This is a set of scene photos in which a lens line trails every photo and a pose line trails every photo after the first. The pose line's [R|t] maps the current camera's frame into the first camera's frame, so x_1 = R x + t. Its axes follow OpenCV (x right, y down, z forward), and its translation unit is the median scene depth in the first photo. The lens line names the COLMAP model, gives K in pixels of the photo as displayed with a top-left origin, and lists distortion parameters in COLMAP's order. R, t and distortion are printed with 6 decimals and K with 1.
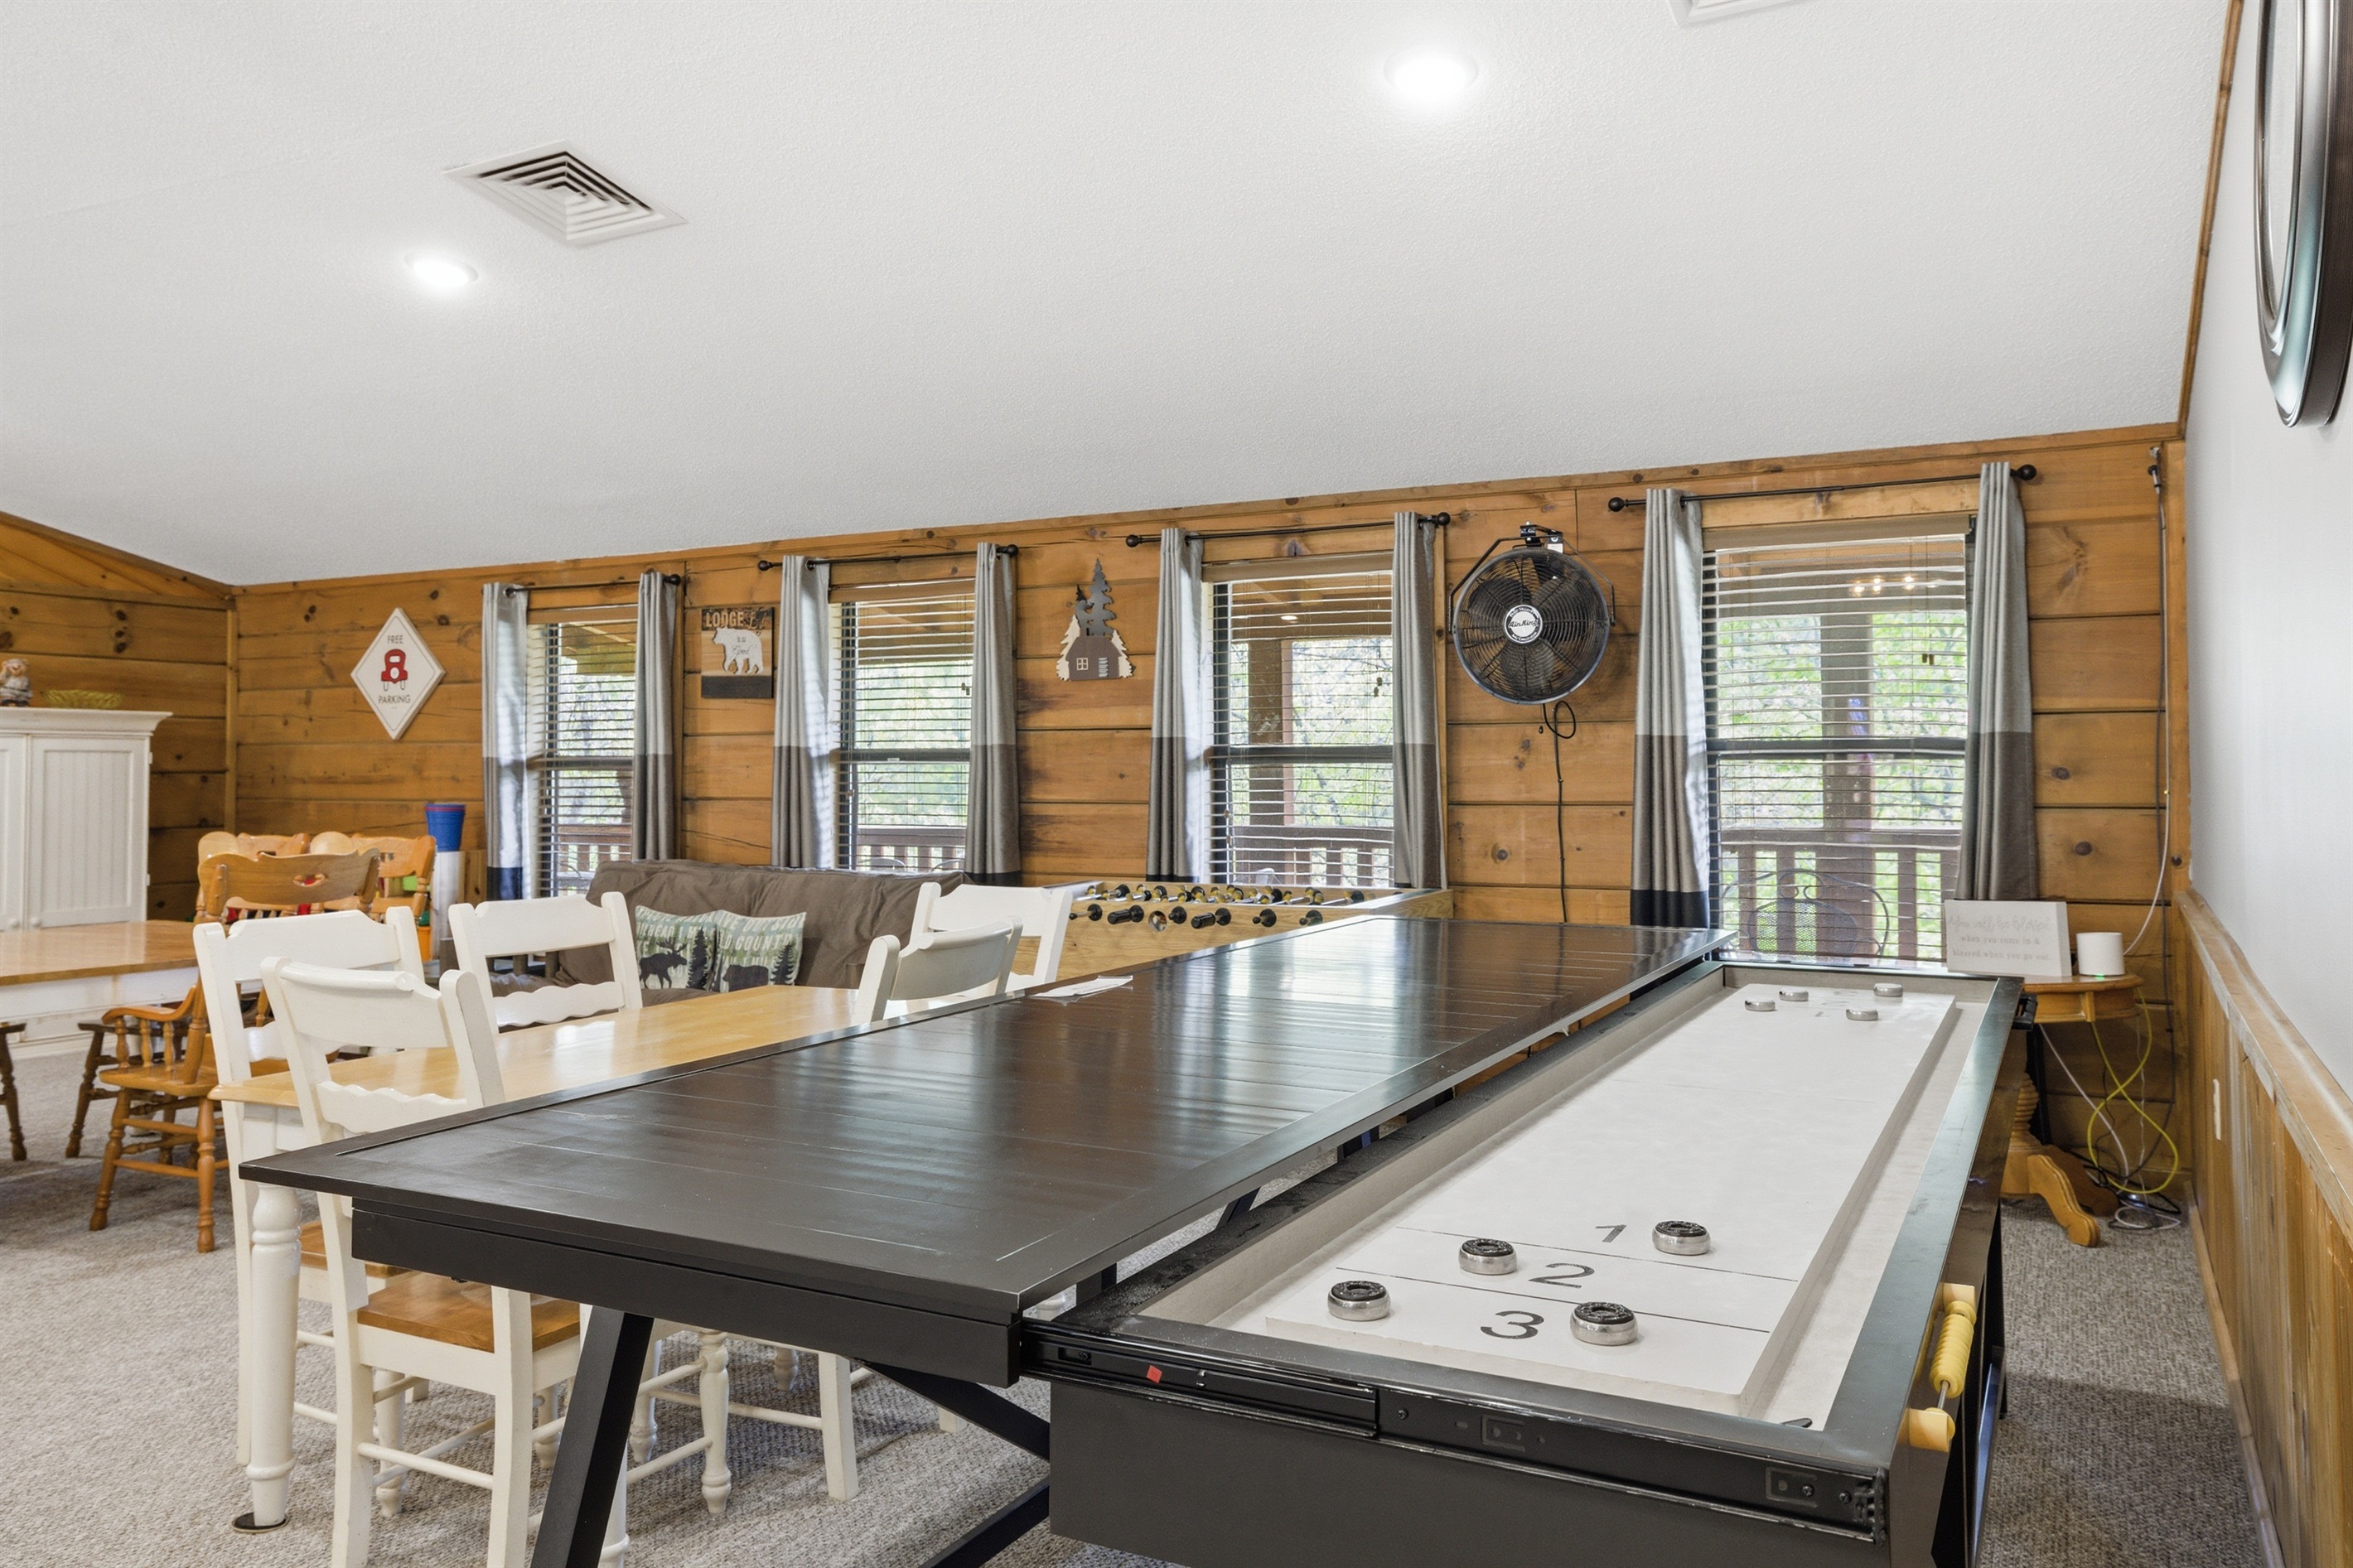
lens RADIAL K [[1823.8, 0, 1109.3], [0, 1823.8, 704.3], [0, 0, 1]] dist [-0.003561, 0.000006]
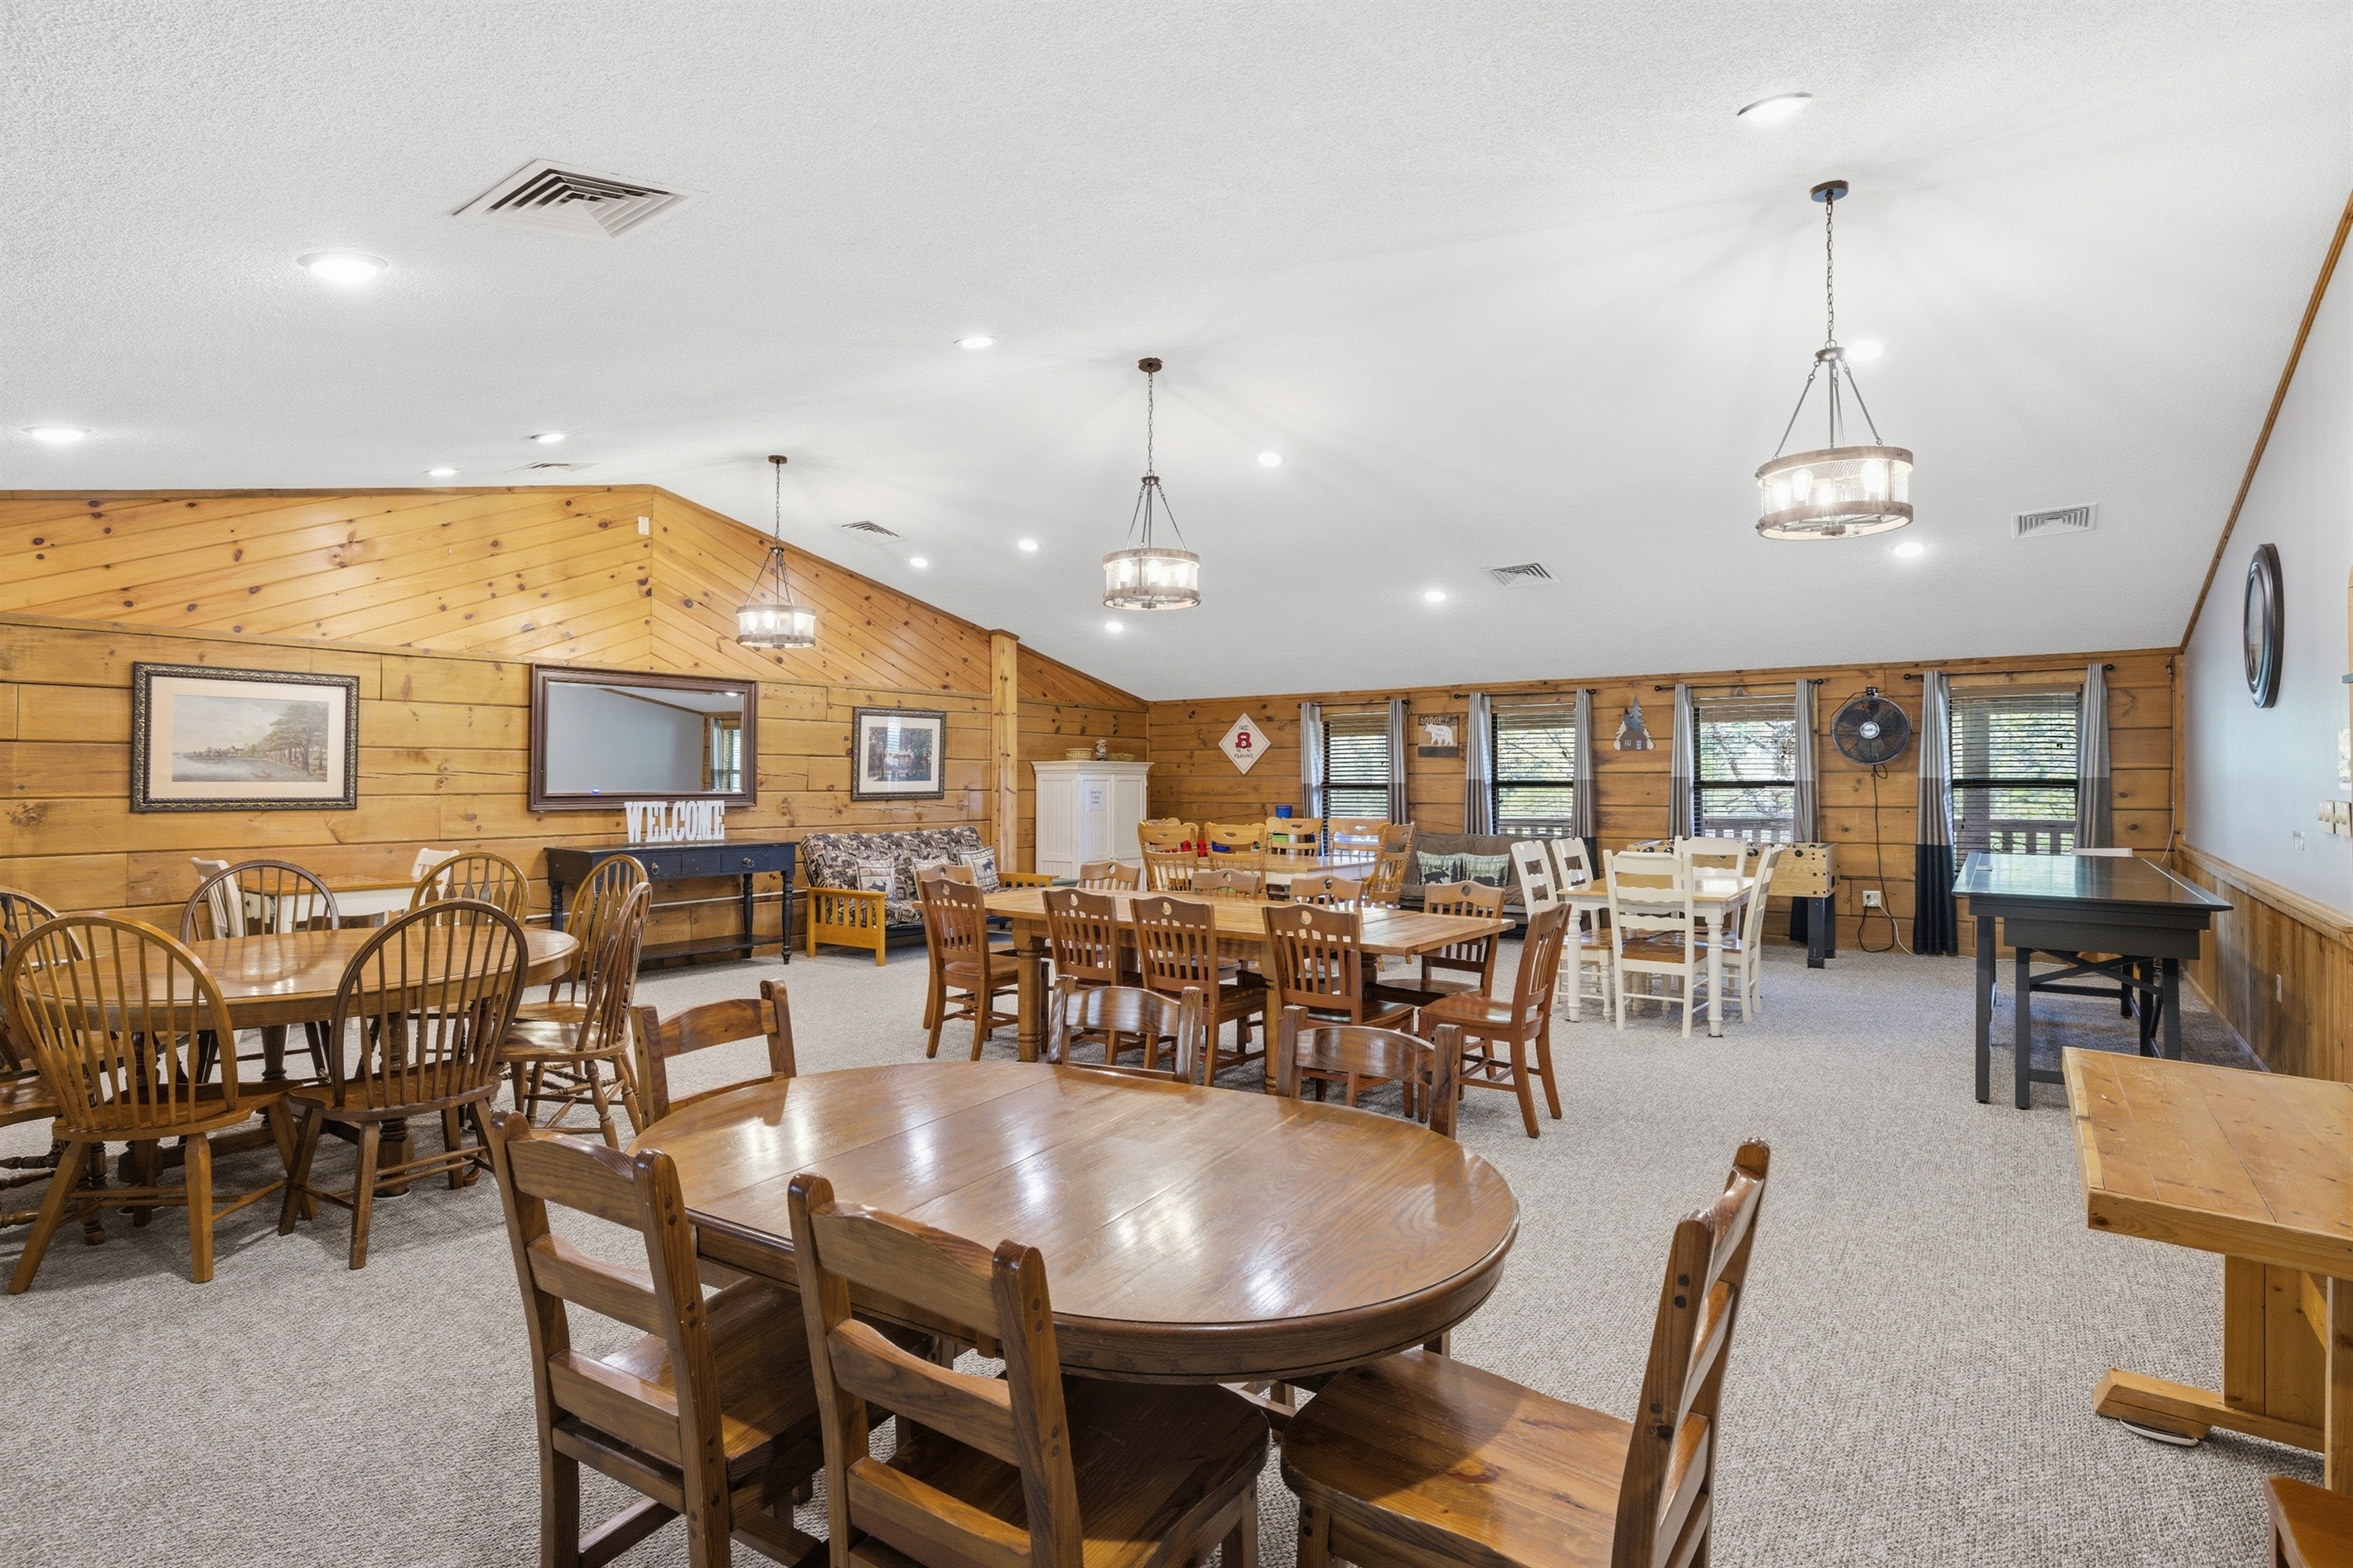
lens RADIAL K [[1235.4, 0, 1164.0], [0, 1235.4, 763.7], [0, 0, 1]] dist [-0.003646, 0.001873]
pose [[0.993639, 0.000891, -0.112606, -0.399942], [0.001207, 0.999827, 0.018563, -0.025532], [0.112603, -0.018581, 0.993466, -0.545004]]
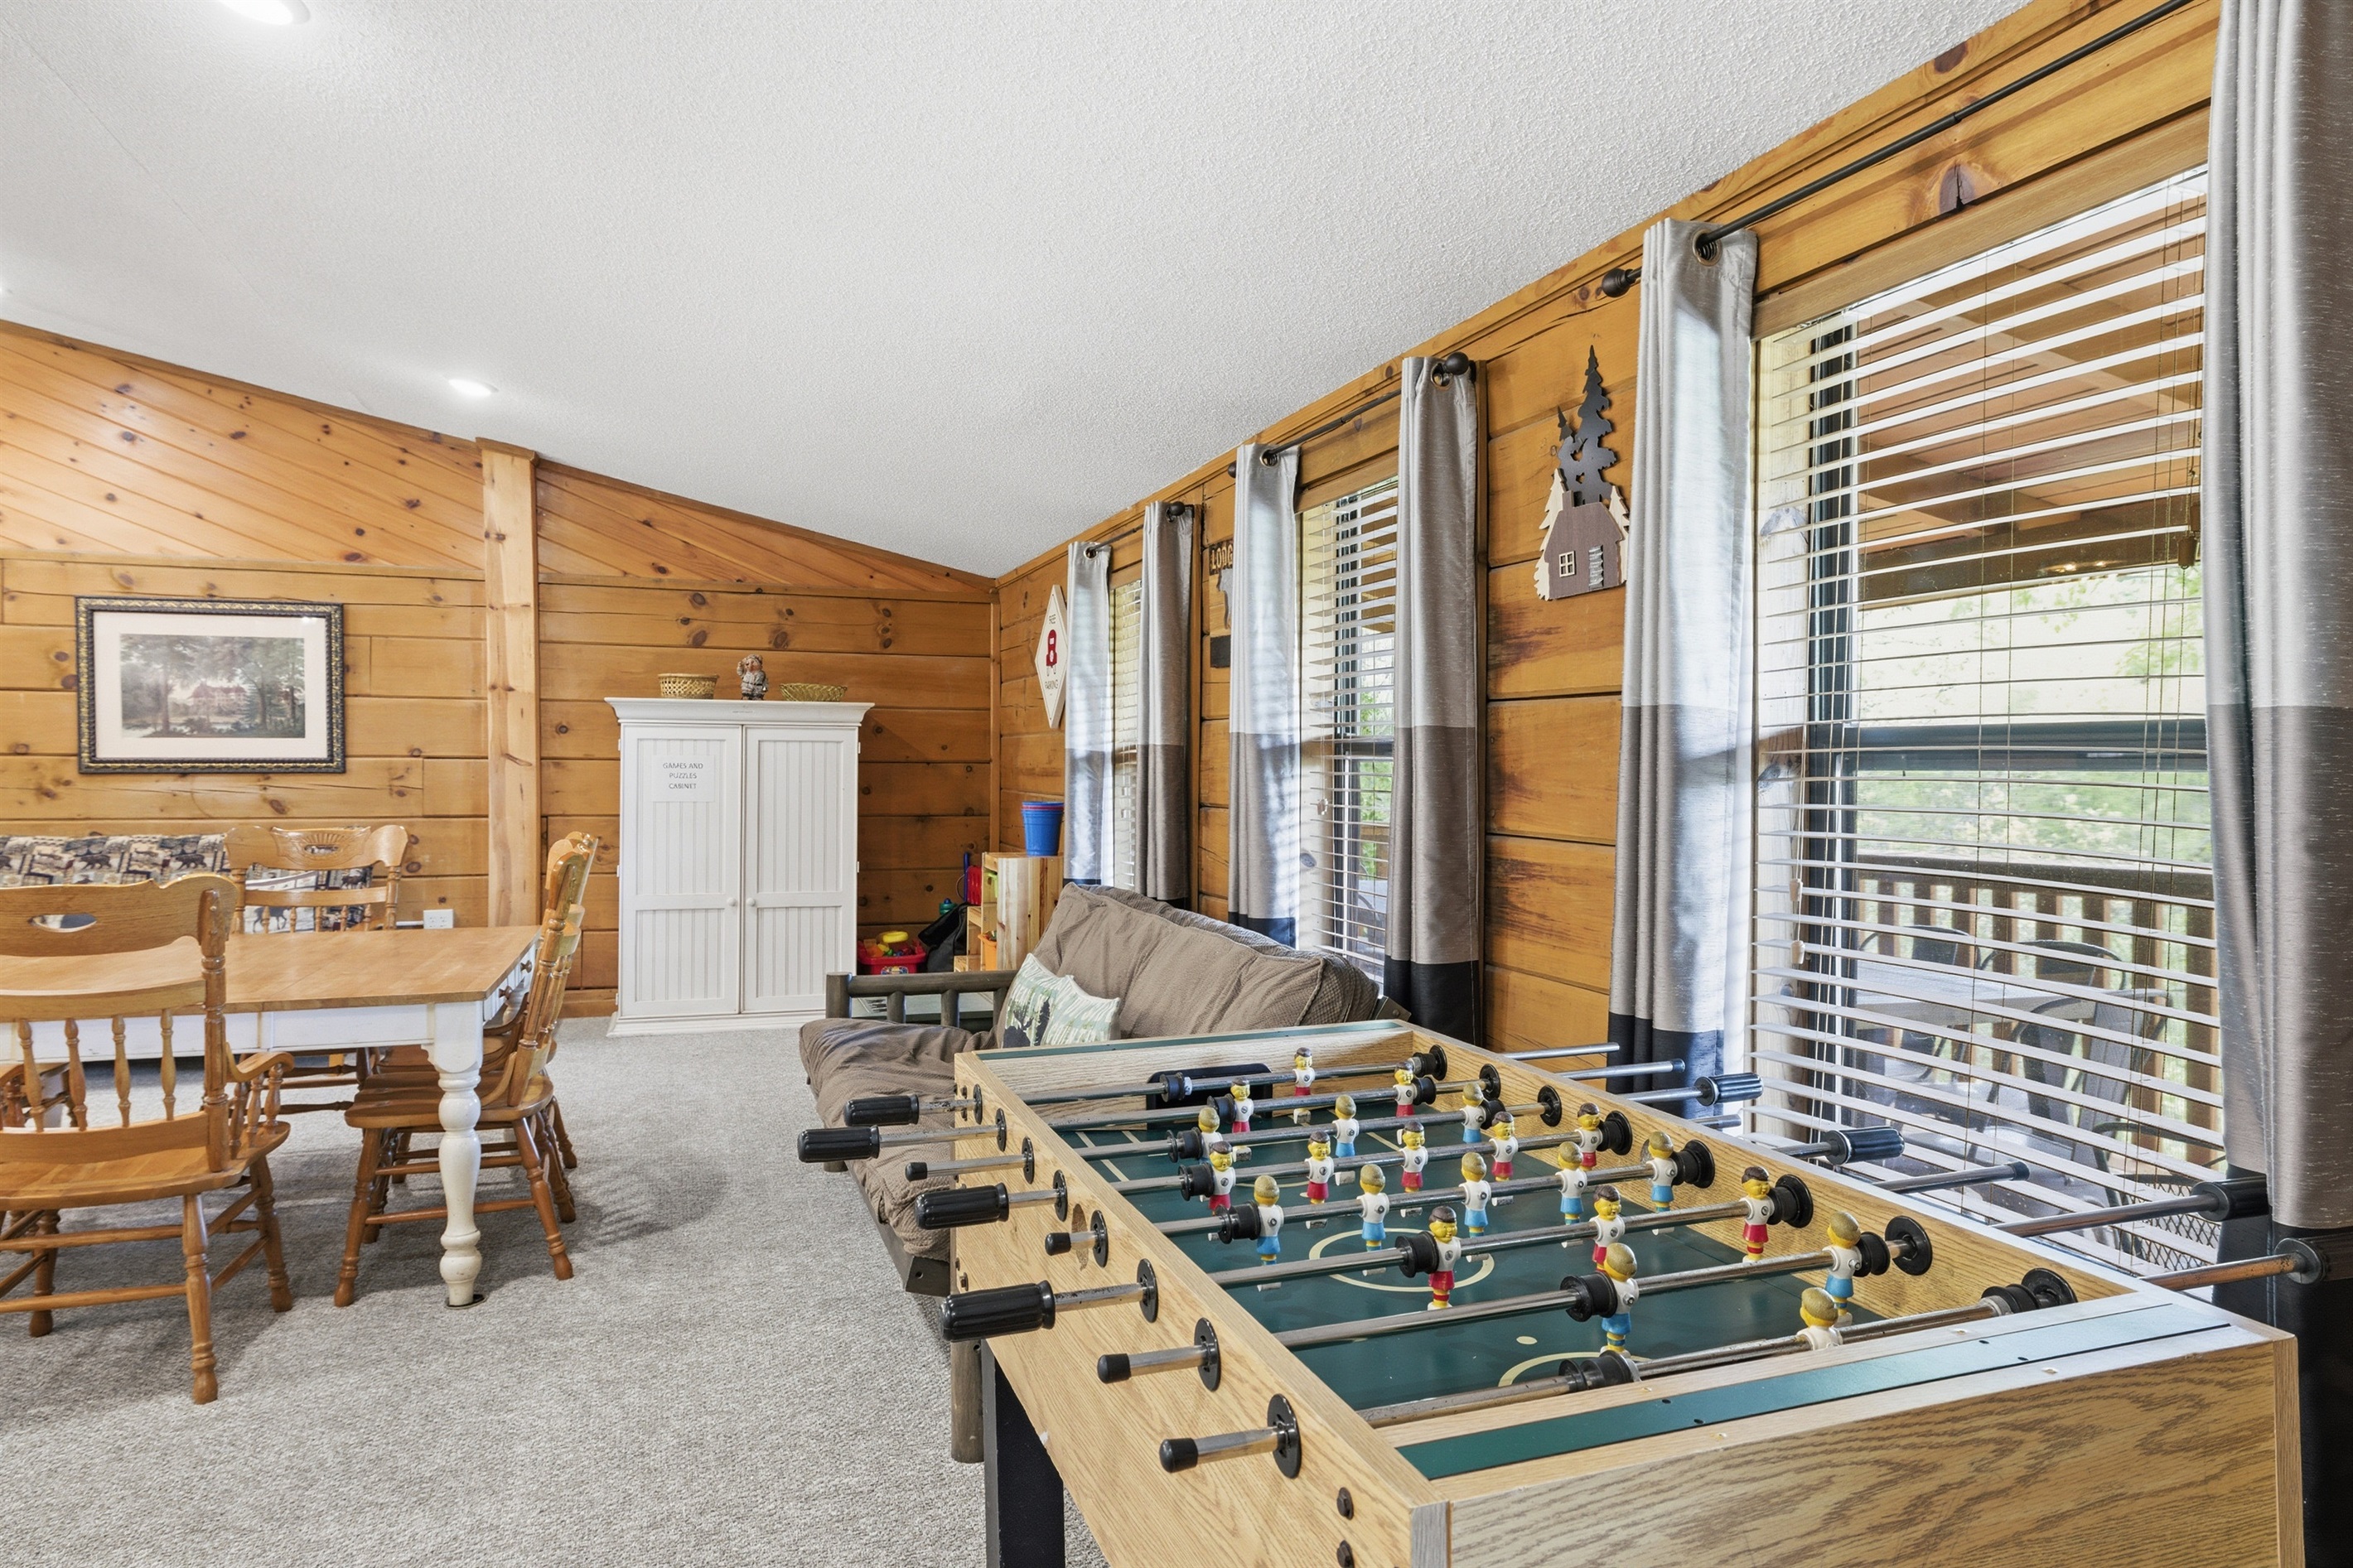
lens RADIAL K [[1416.2, 0, 1191.1], [0, 1416.2, 761.7], [0, 0, 1]] dist [0.006489, 0.001011]
pose [[0.741993, 0.010080, -0.670331, 0.167979], [0.013605, 0.999455, 0.030088, 0.018602], [0.670269, -0.031445, 0.741452, 0.633221]]
